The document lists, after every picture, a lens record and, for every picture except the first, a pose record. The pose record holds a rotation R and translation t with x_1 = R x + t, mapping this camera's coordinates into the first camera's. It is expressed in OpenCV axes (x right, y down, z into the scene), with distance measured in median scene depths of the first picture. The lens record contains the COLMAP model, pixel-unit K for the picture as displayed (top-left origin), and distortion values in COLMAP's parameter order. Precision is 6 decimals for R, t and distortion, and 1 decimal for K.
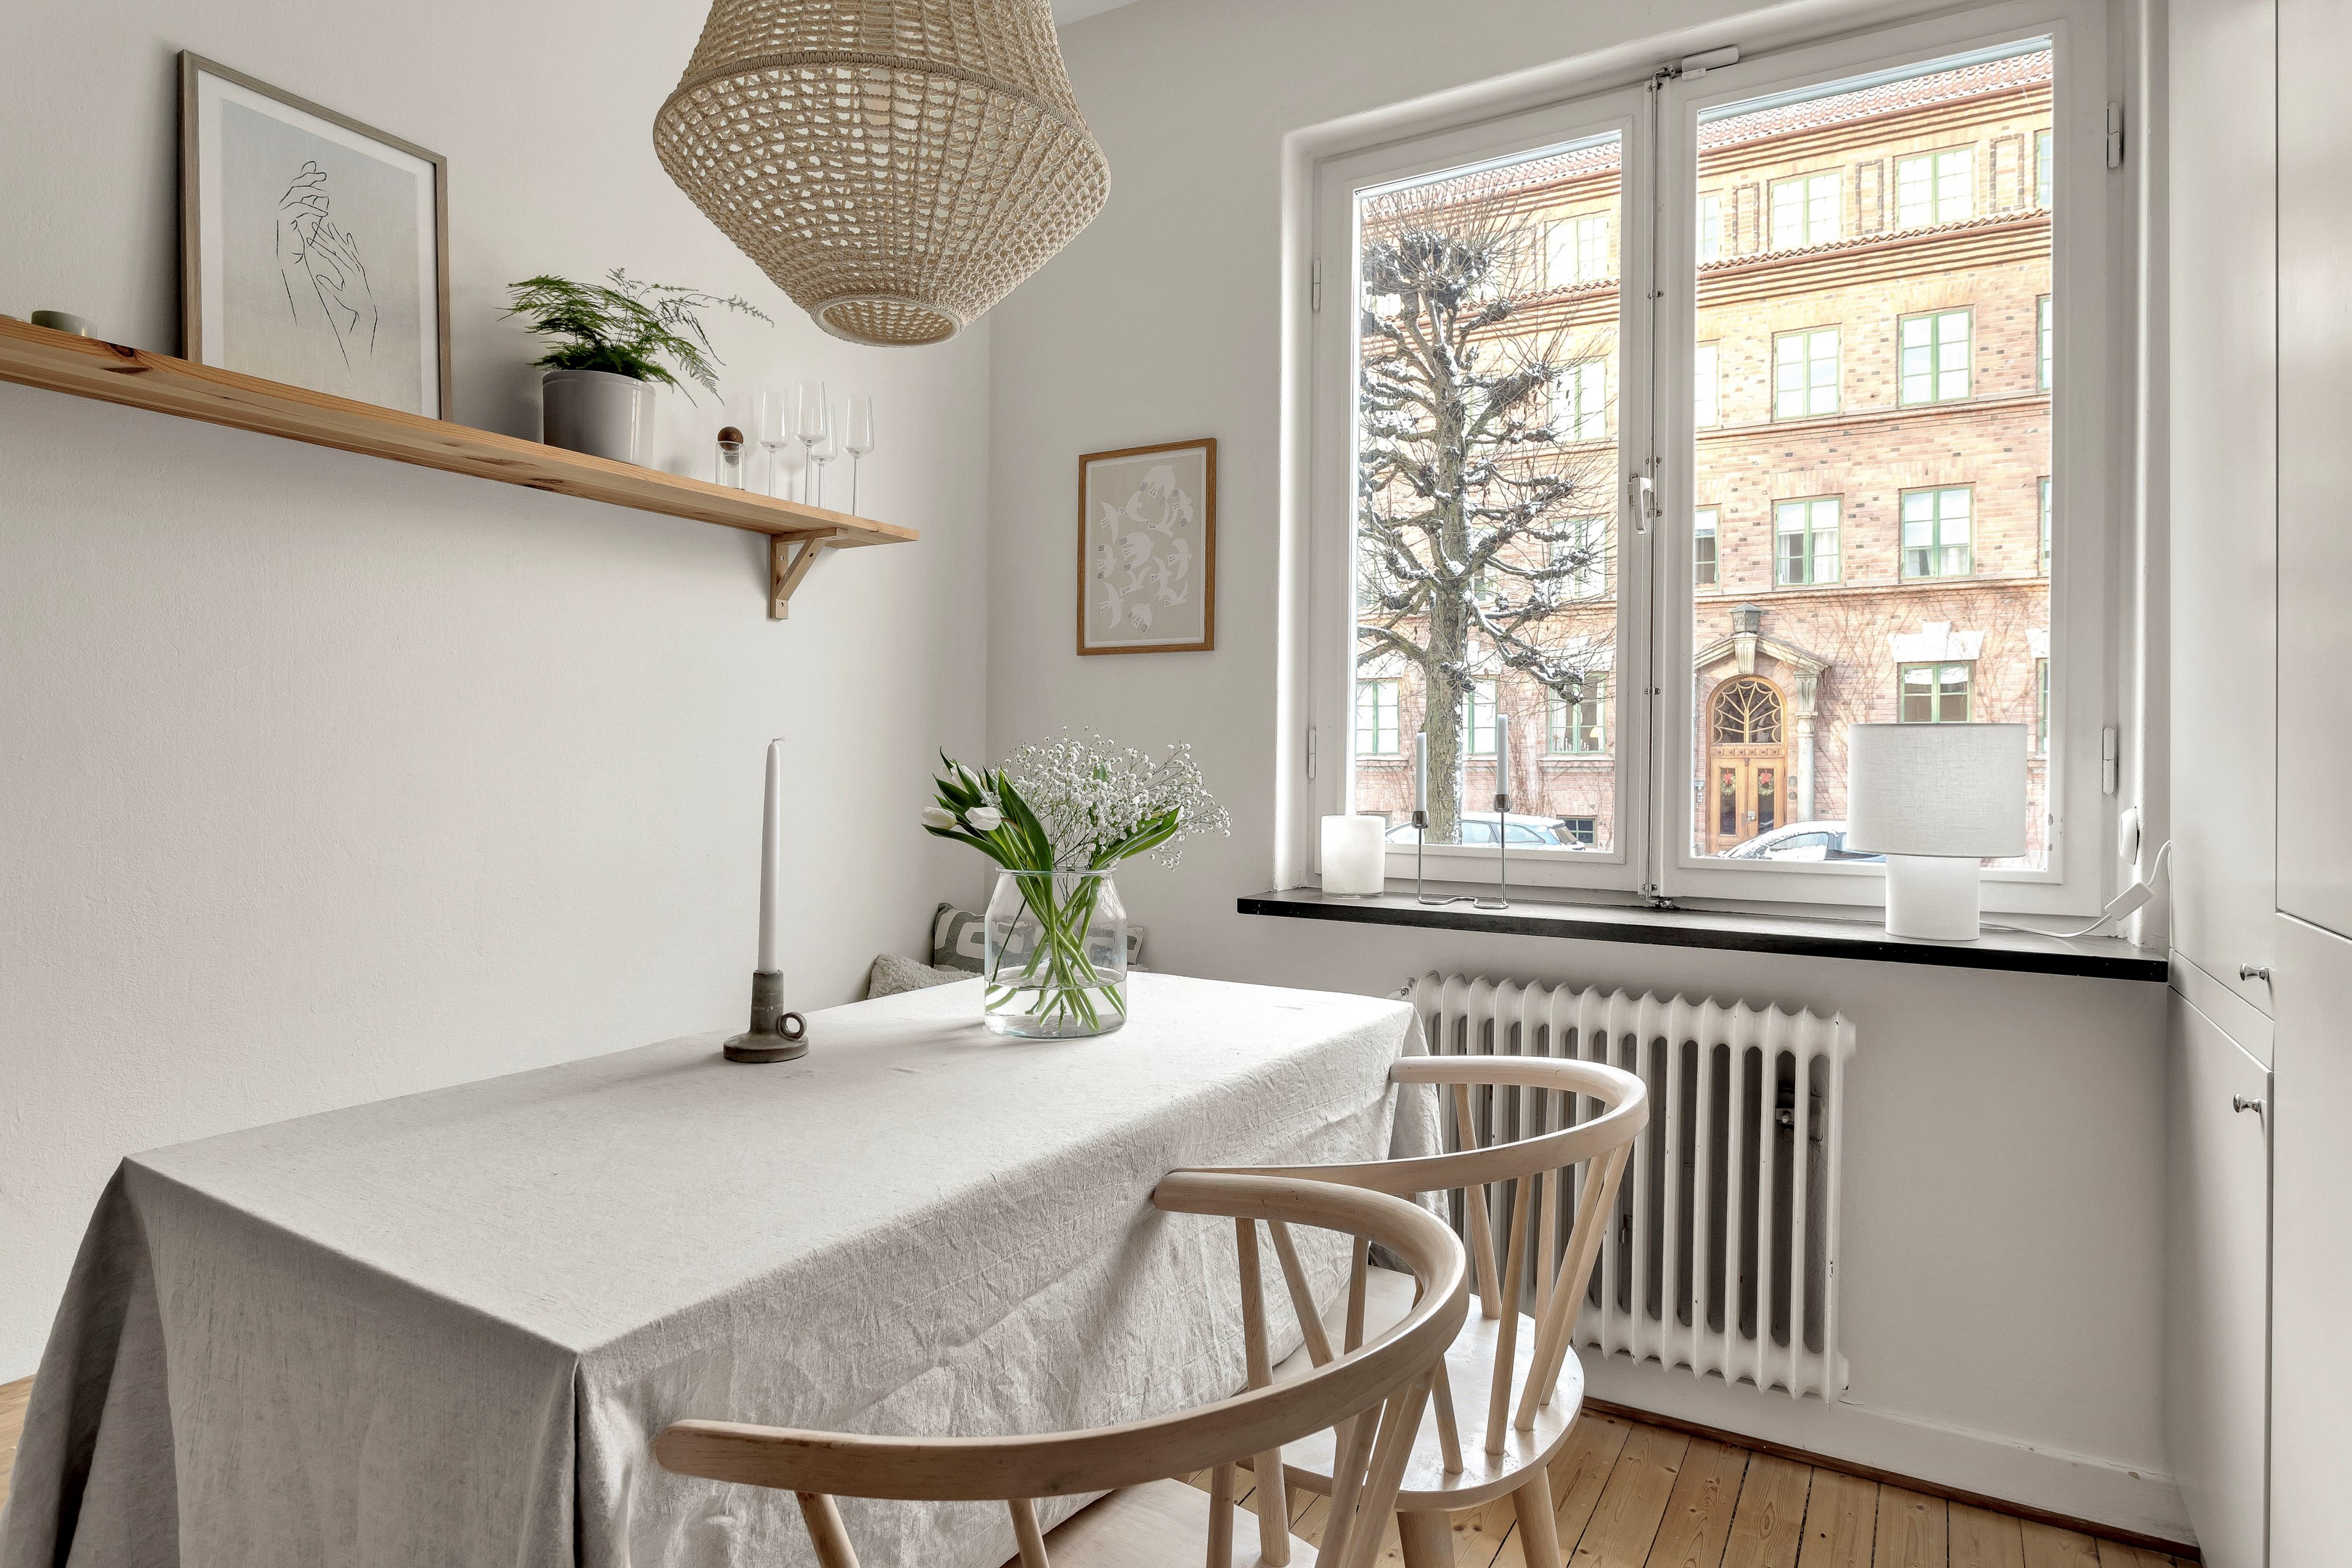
lens RADIAL K [[1288.0, 0, 1176.0], [0, 1288.0, 784.0], [0, 0, 1]] dist [-0.015935, 0.000576]
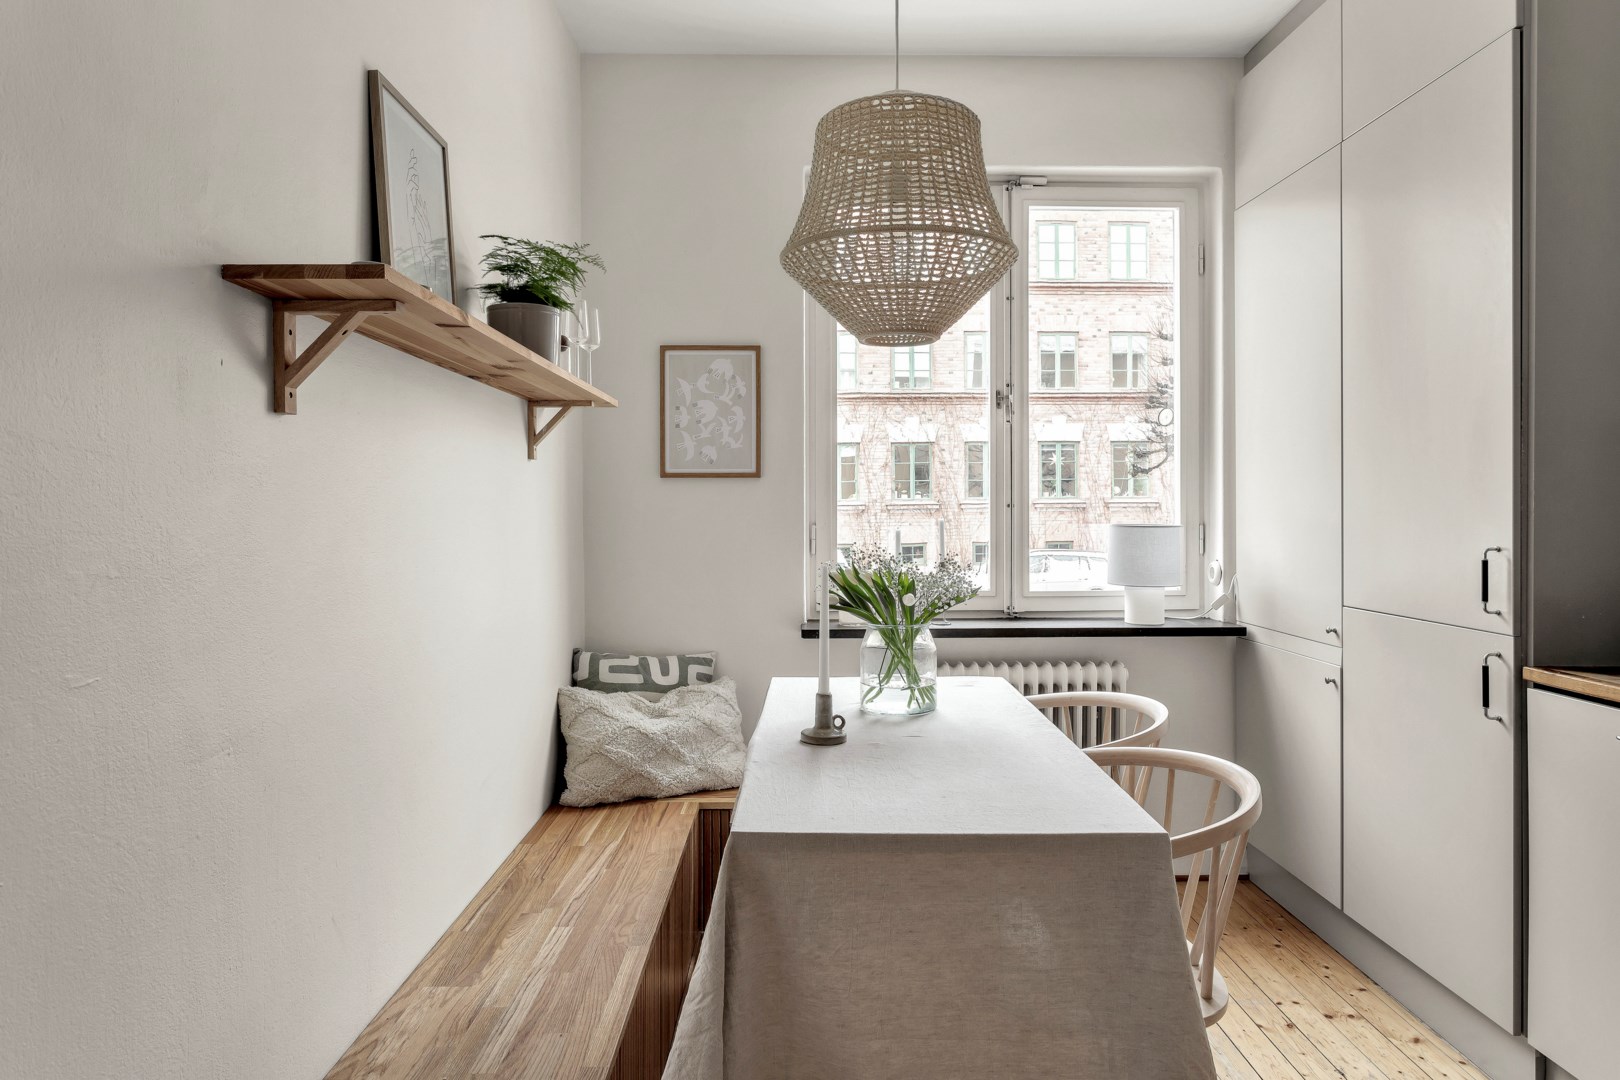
lens RADIAL K [[979.6, 0, 802.1], [0, 979.6, 527.1], [0, 0, 1]] dist [-0.017289, 0.014750]
pose [[0.858048, -0.022420, 0.513081, -0.552913], [0.019598, 0.999748, 0.010911, -0.053408], [-0.513196, 0.000693, 0.858271, -0.079018]]
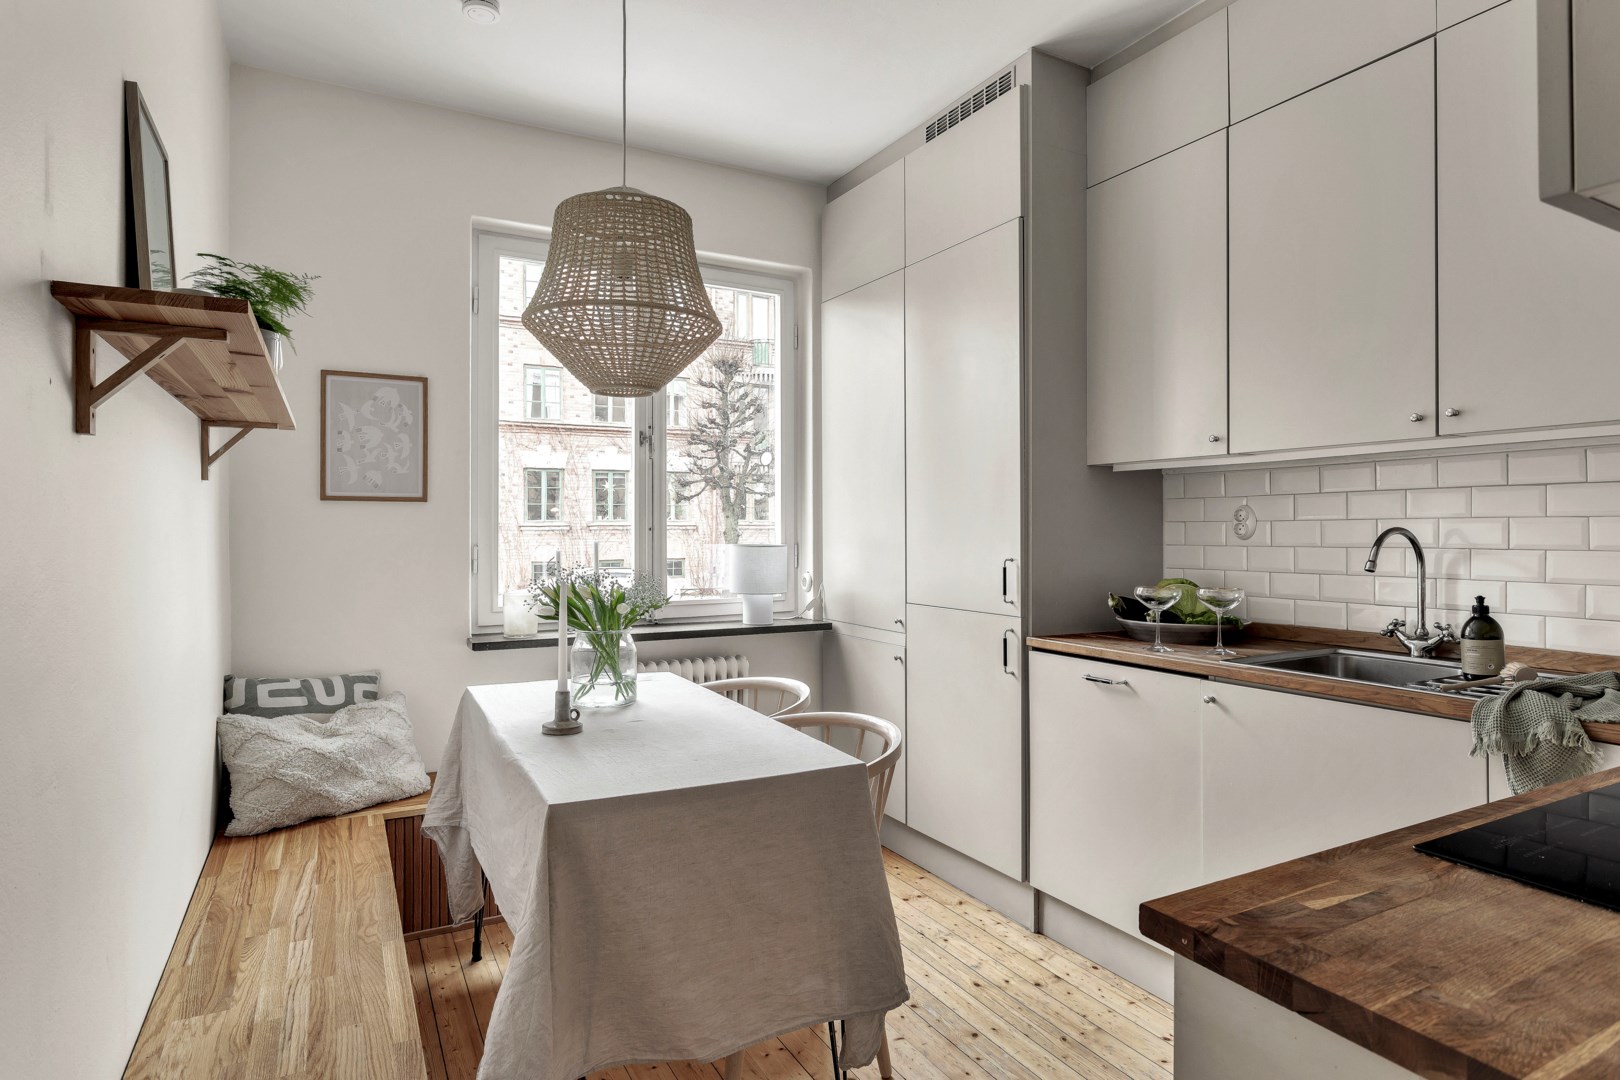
lens RADIAL K [[897.9, 0, 810.0], [0, 897.9, 540.0], [0, 0, 1]] dist [-0.023009, 0.013605]
pose [[0.519555, -0.019865, 0.854206, -0.715613], [0.018512, 0.999757, 0.011990, -0.057467], [-0.854236, 0.009584, 0.519797, -0.049167]]
